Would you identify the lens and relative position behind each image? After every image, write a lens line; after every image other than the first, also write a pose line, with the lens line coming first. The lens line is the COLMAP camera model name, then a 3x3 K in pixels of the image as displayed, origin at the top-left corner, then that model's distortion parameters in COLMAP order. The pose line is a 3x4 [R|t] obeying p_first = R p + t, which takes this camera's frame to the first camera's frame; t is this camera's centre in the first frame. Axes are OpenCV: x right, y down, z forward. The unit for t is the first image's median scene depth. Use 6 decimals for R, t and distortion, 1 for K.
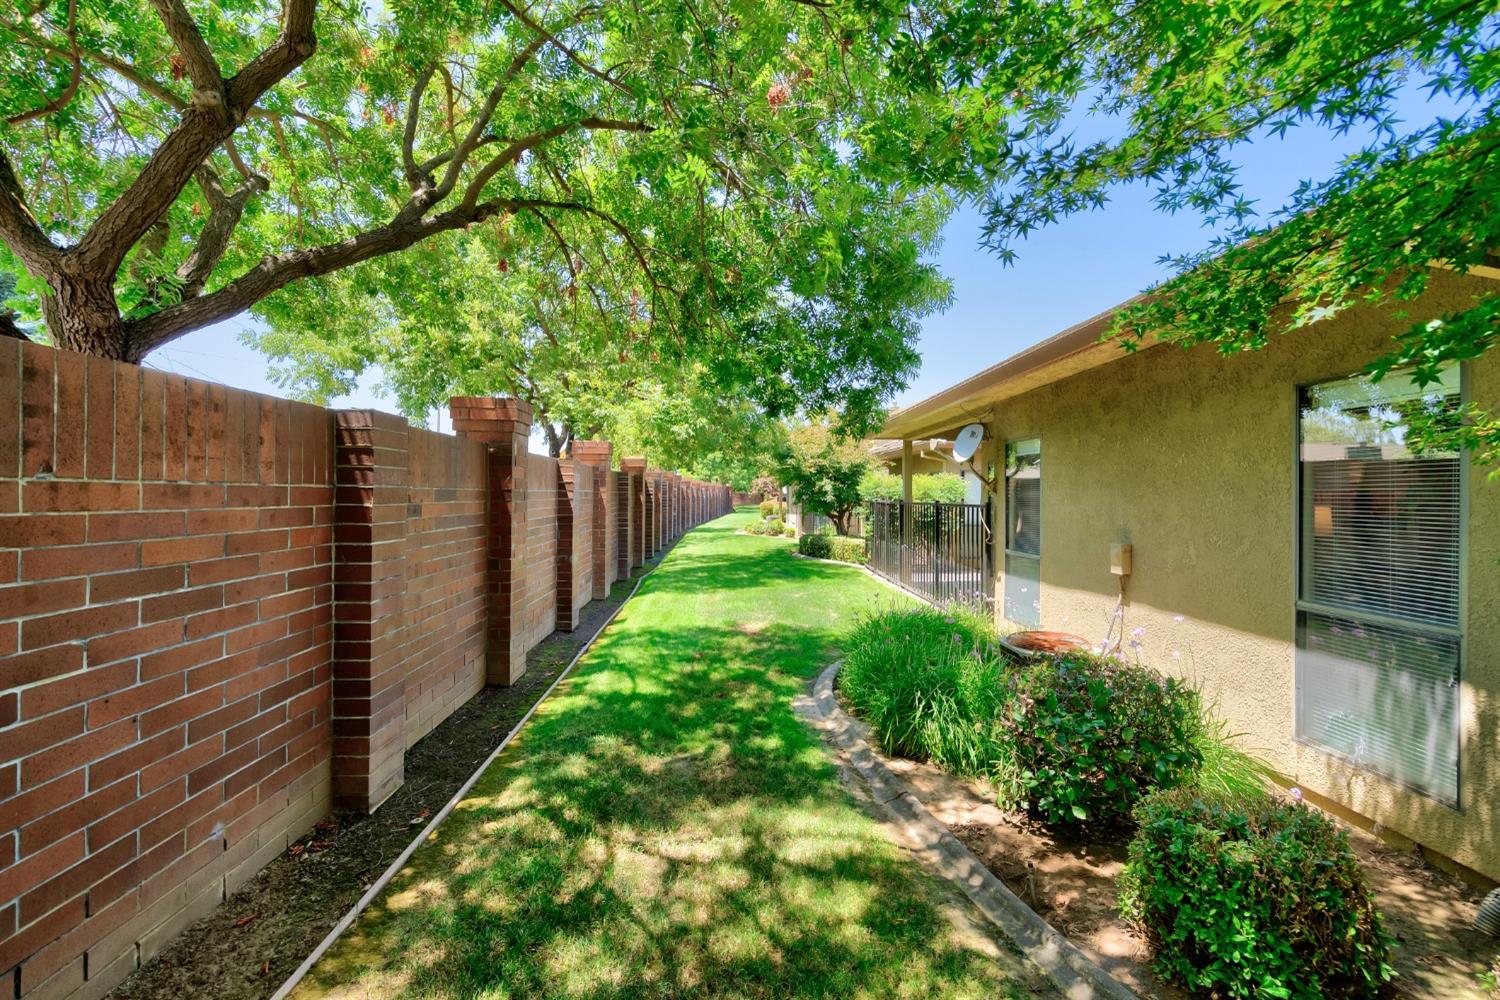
lens RADIAL K [[688.3, 0, 745.6], [0, 688.3, 496.0], [0, 0, 1]] dist [0.001168, 0.002653]
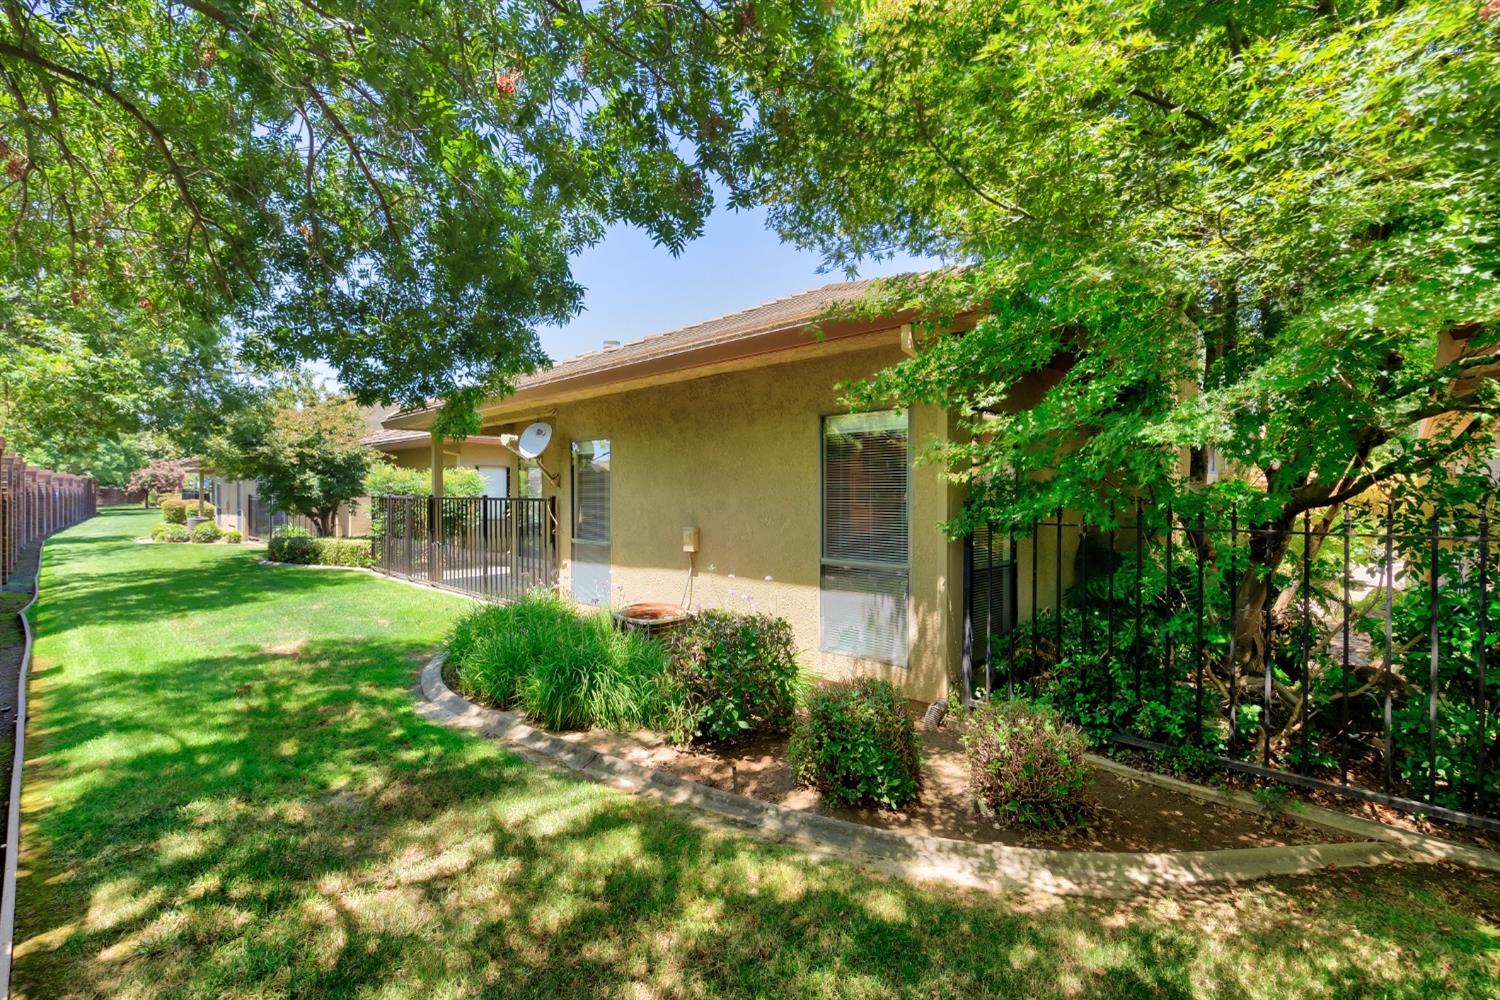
lens RADIAL K [[688.3, 0, 744.7], [0, 688.3, 498.0], [0, 0, 1]] dist [0.001168, 0.002653]
pose [[0.720583, -0.007715, 0.693326, -0.304300], [0.002174, 0.999958, 0.008868, 0.005732], [-0.693365, -0.004882, 0.720570, 0.028753]]
